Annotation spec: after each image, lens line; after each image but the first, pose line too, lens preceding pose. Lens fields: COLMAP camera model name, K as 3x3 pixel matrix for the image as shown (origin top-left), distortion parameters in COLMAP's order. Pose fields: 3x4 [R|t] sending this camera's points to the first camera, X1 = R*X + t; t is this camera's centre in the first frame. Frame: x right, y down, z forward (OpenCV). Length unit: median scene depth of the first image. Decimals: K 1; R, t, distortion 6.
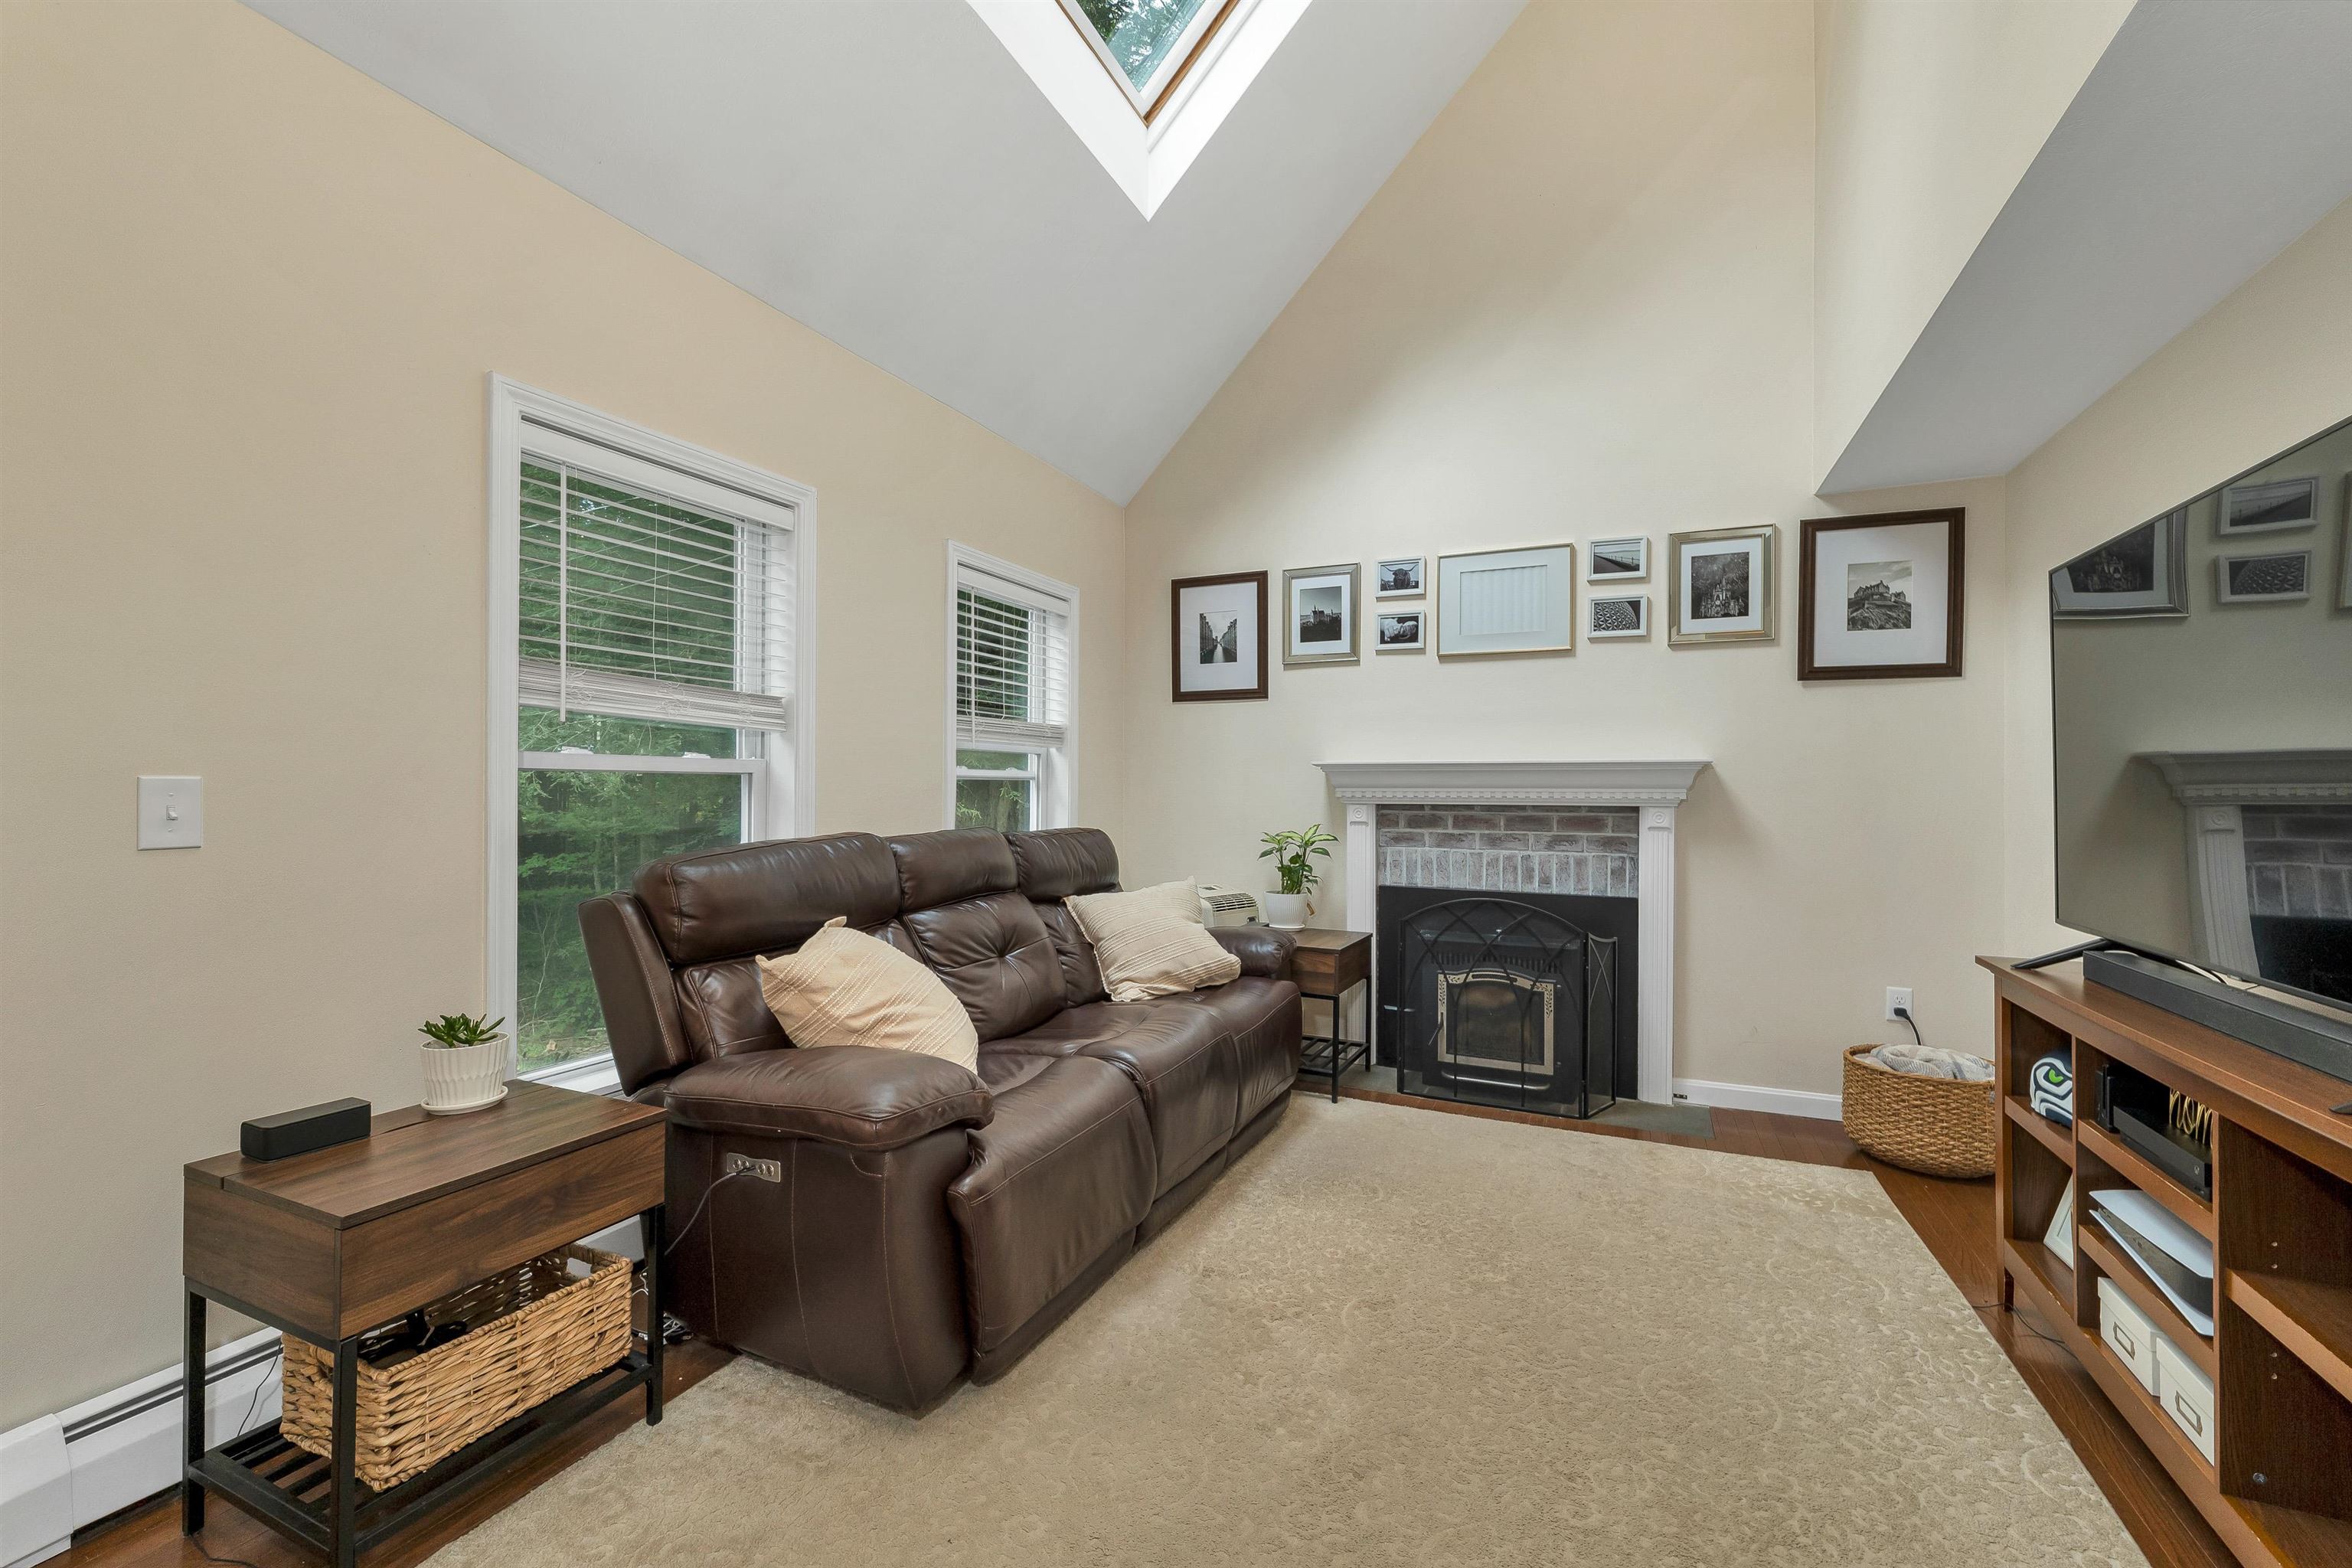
lens RADIAL K [[956.4, 0, 1180.7], [0, 956.4, 784.4], [0, 0, 1]] dist [0.000015, 0.000110]
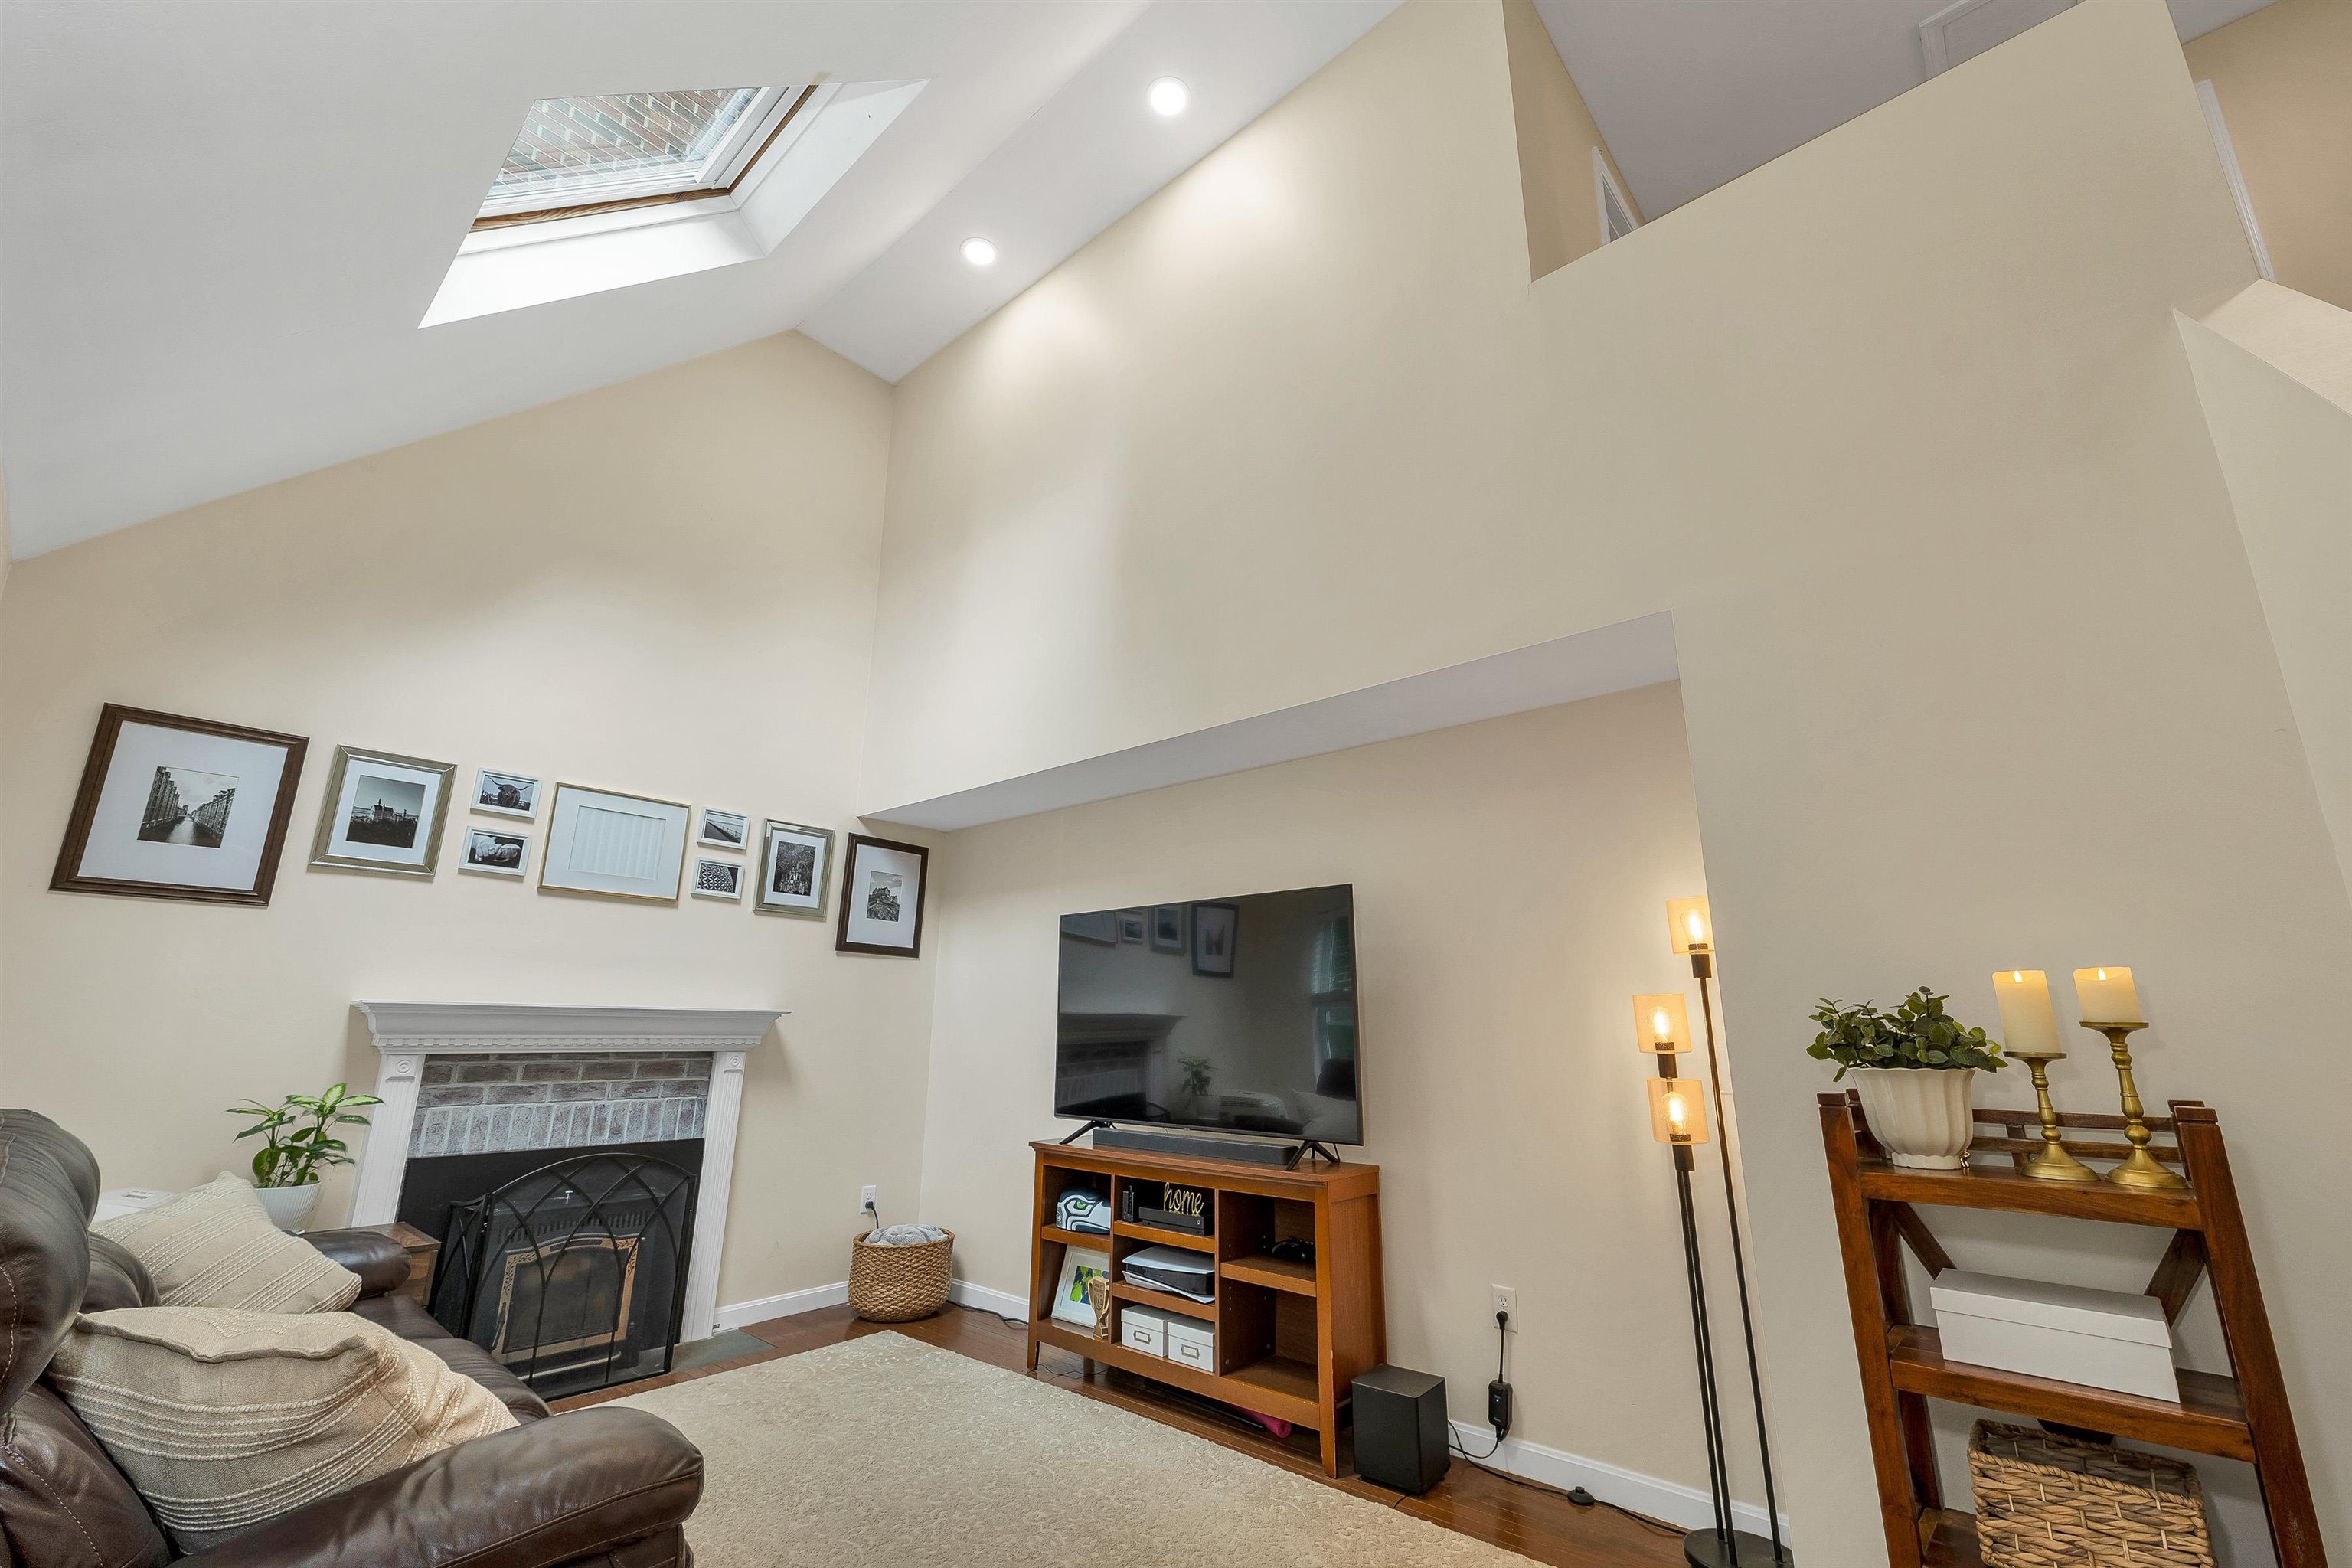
lens RADIAL K [[970.9, 0, 1174.6], [0, 970.9, 779.9], [0, 0, 1]] dist [0.000255, 0.000156]
pose [[0.283745, 0.239344, 0.928549, -0.483004], [-0.012744, 0.969204, -0.245929, -0.011792], [-0.958815, 0.057947, 0.278057, 0.146866]]
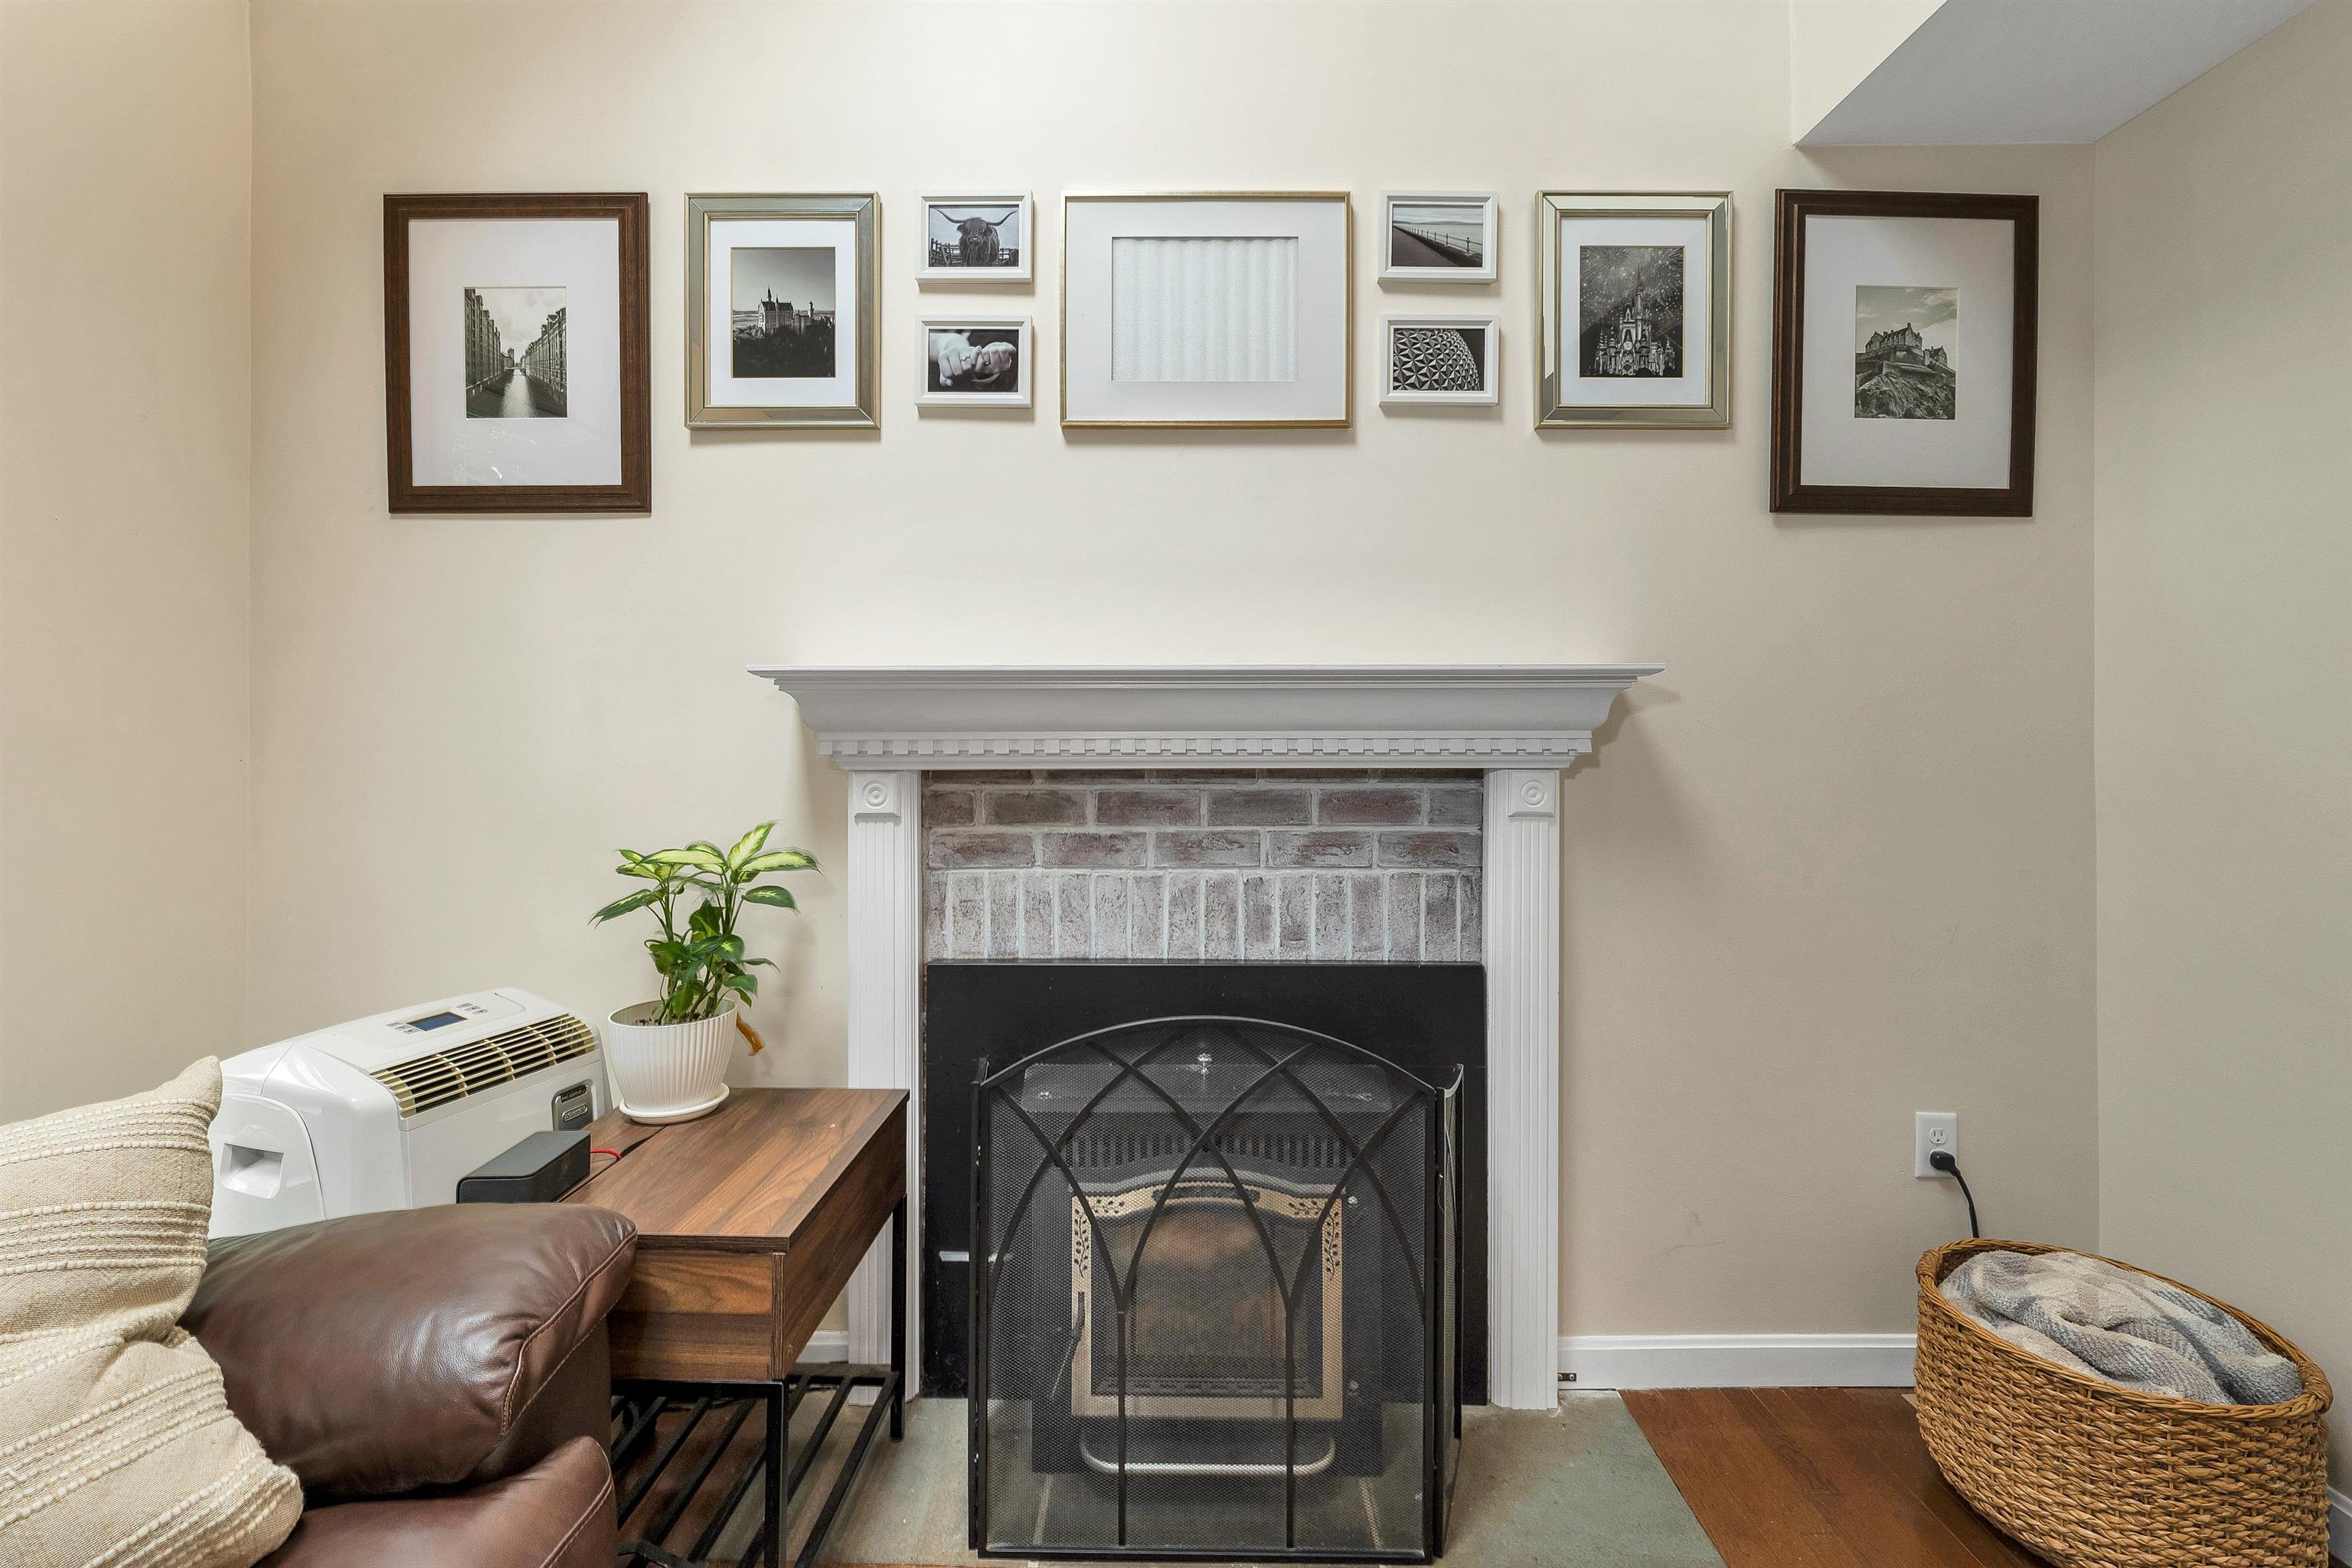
lens RADIAL K [[955.1, 0, 1181.6], [0, 955.1, 726.3], [0, 0, 1]] dist [0.001593, 0.000084]
pose [[0.909162, -0.003046, 0.416432, 0.145144], [0.003175, 0.999995, 0.000384, 0.001613], [-0.416431, 0.000973, 0.909167, 0.617415]]
